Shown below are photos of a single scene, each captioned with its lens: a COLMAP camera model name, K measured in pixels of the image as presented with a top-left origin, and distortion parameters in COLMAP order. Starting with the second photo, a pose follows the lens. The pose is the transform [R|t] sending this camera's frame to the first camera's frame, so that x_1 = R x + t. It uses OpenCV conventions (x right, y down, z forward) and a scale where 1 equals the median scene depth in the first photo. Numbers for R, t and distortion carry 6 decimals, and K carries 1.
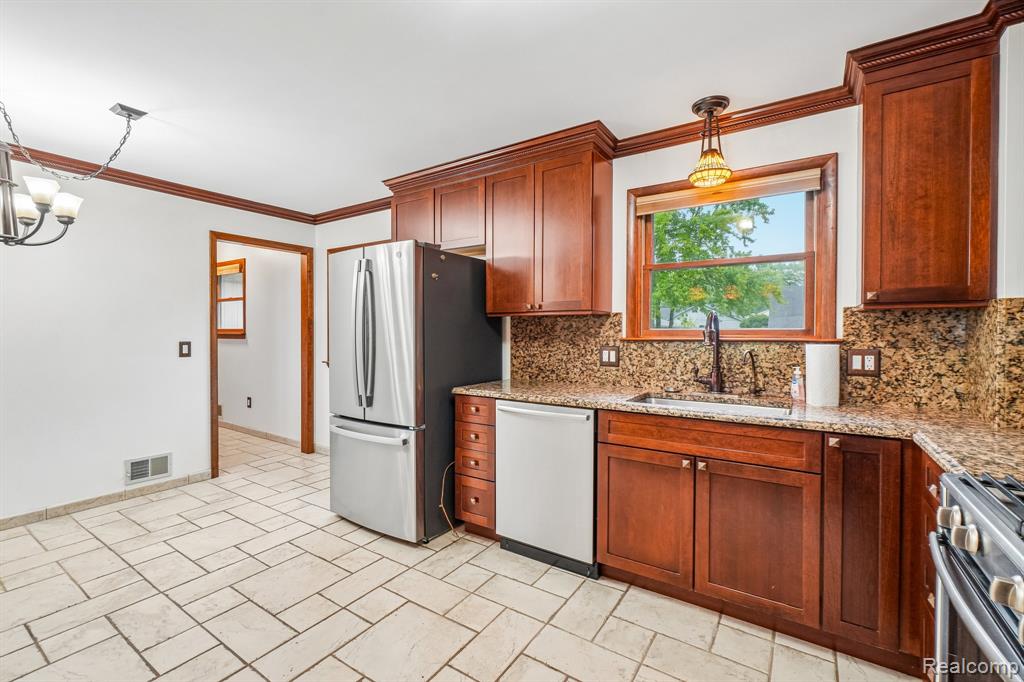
lens RADIAL K [[442.2, 0, 513.0], [0, 442.2, 334.5], [0, 0, 1]] dist [-0.005156, 0.002262]
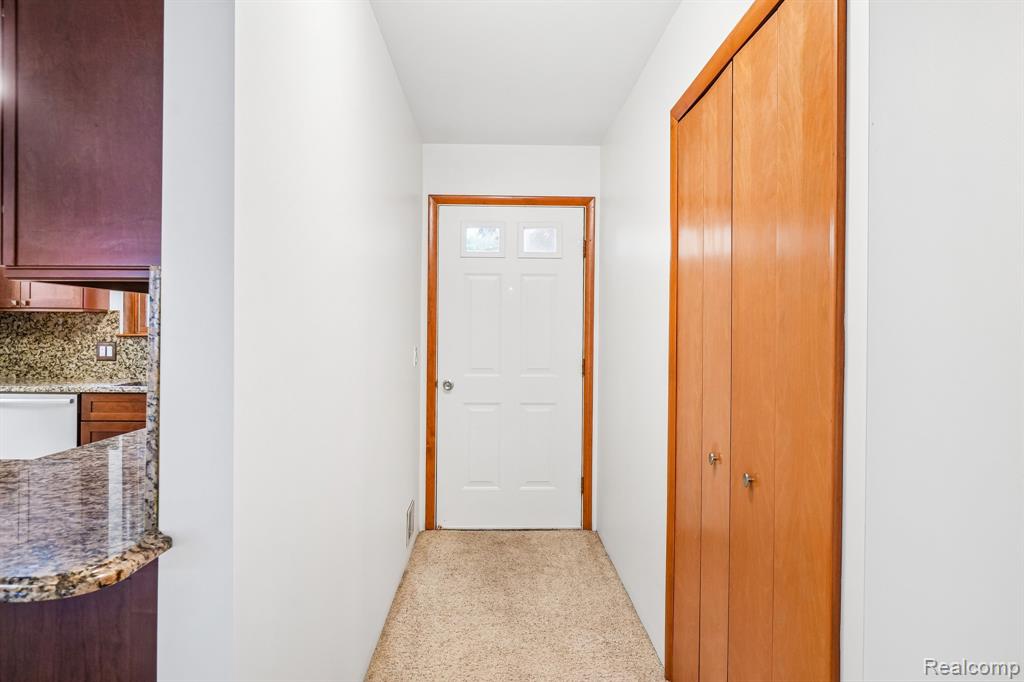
lens RADIAL K [[724.7, 0, 513.3], [0, 724.7, 334.2], [0, 0, 1]] dist [0.001968, -0.000342]
pose [[0.818533, 0.001933, 0.574457, 0.017360], [-0.003296, 0.999994, 0.001332, 0.002463], [-0.574451, -0.002984, 0.818534, -0.984923]]
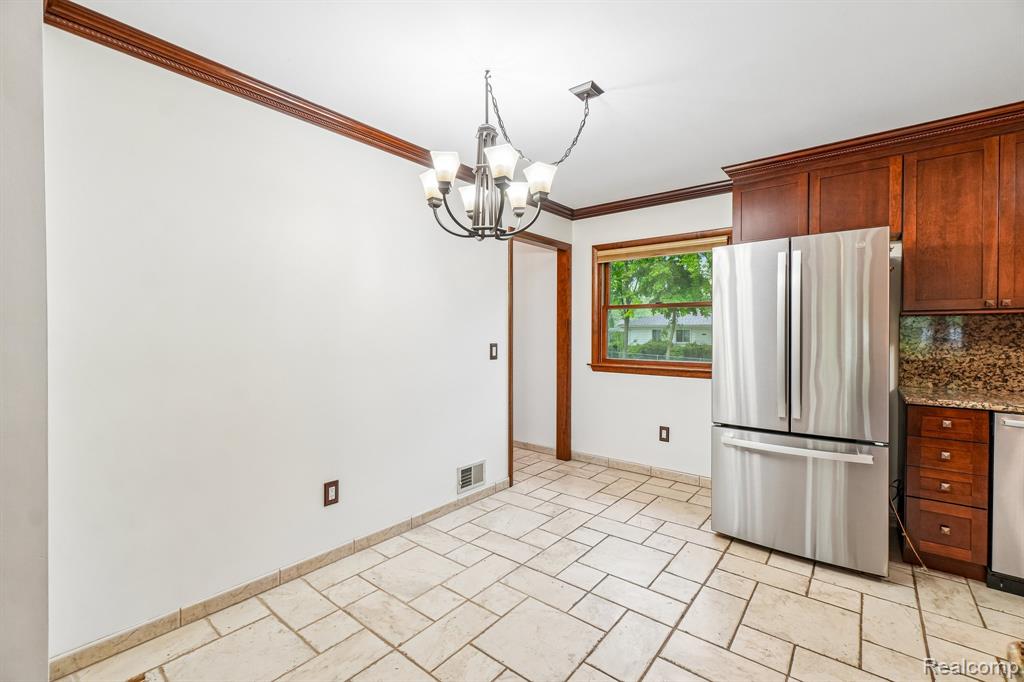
lens RADIAL K [[442.2, 0, 514.1], [0, 442.2, 333.7], [0, 0, 1]] dist [-0.005156, 0.002262]
pose [[0.995708, -0.001617, -0.092534, -0.786171], [0.001233, 0.999990, -0.004206, -0.001092], [0.092540, 0.004074, 0.995701, 0.067226]]
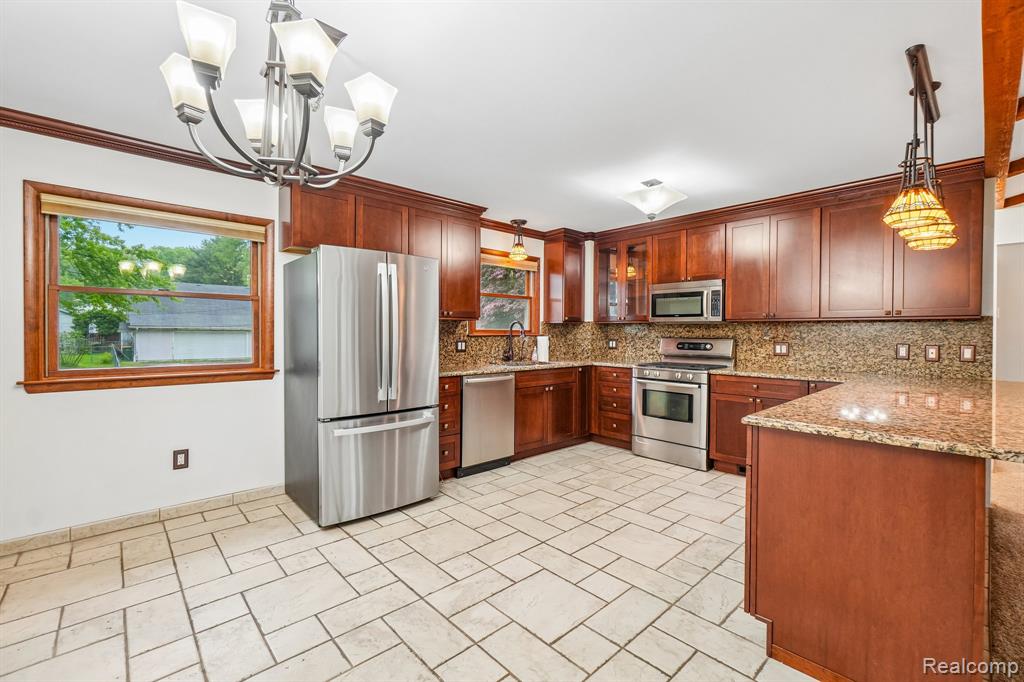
lens RADIAL K [[442.2, 0, 514.1], [0, 442.2, 336.6], [0, 0, 1]] dist [-0.005156, 0.002262]
pose [[0.236023, -0.010022, 0.971696, -1.283884], [0.002905, 0.999950, 0.009608, 0.000233], [-0.971743, 0.000556, 0.236041, 0.436046]]
